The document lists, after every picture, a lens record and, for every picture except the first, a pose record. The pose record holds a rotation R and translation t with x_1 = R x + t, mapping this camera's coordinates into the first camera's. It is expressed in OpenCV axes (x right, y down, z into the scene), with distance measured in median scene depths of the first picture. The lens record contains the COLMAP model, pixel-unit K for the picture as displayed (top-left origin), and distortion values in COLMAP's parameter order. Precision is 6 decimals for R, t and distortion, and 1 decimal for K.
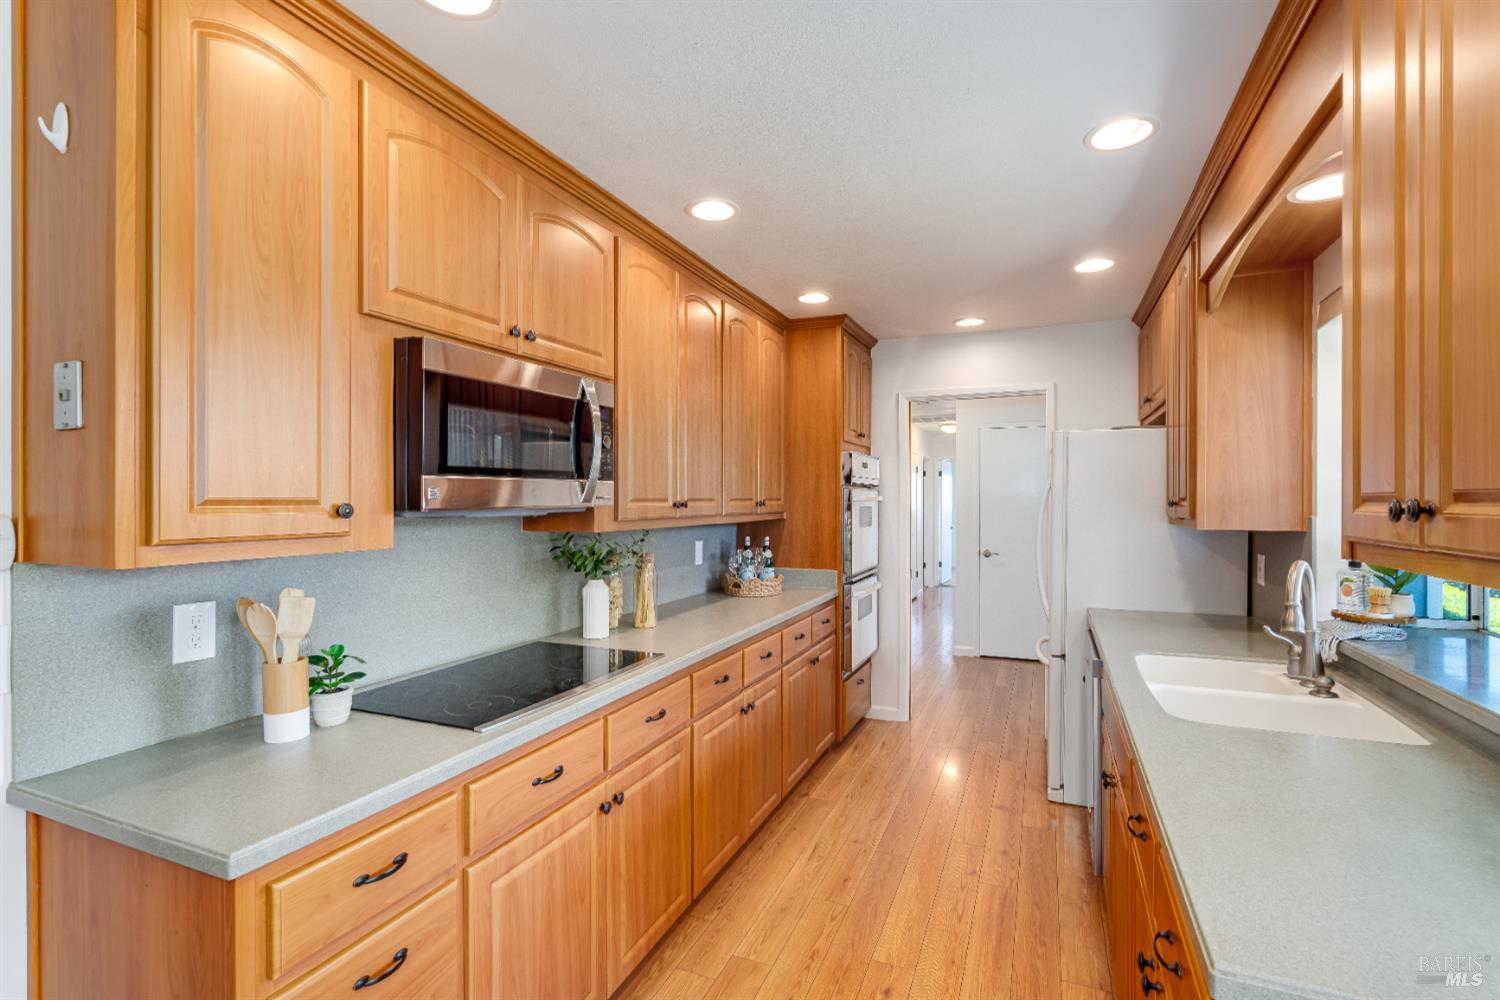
lens RADIAL K [[690.0, 0, 748.6], [0, 690.0, 501.9], [0, 0, 1]] dist [0.004698, 0.000157]
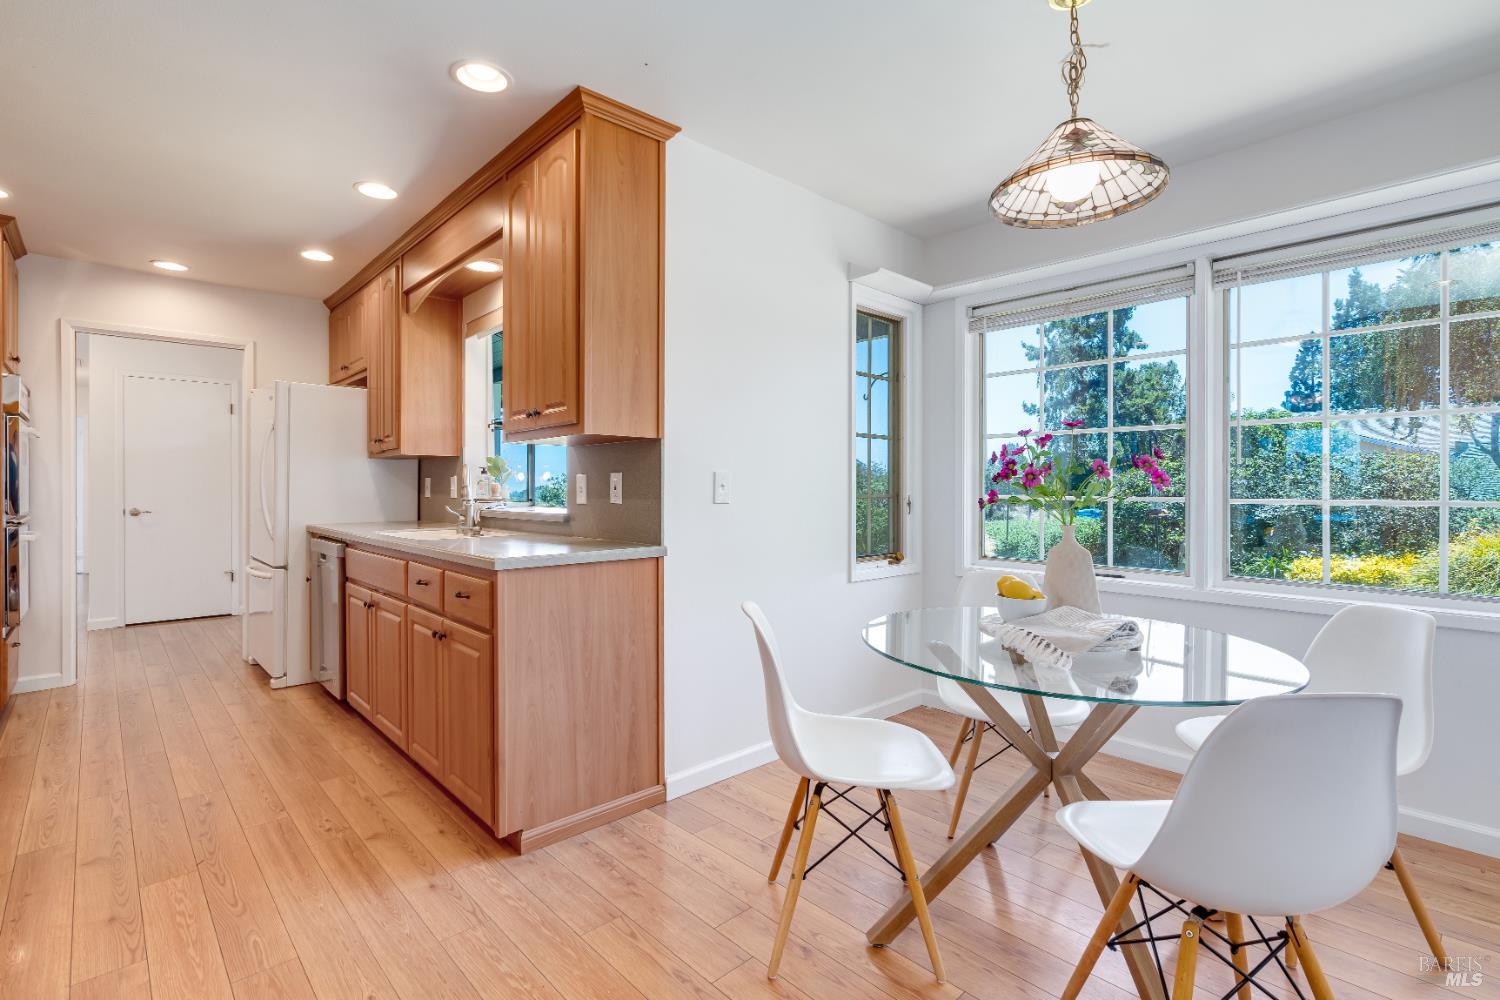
lens RADIAL K [[690.0, 0, 749.0], [0, 690.0, 493.1], [0, 0, 1]] dist [0.004698, 0.000157]
pose [[0.399622, -0.010725, 0.916617, -0.416833], [0.005679, 0.999941, 0.009224, 0.107836], [-0.916662, 0.001520, 0.399660, -0.297346]]
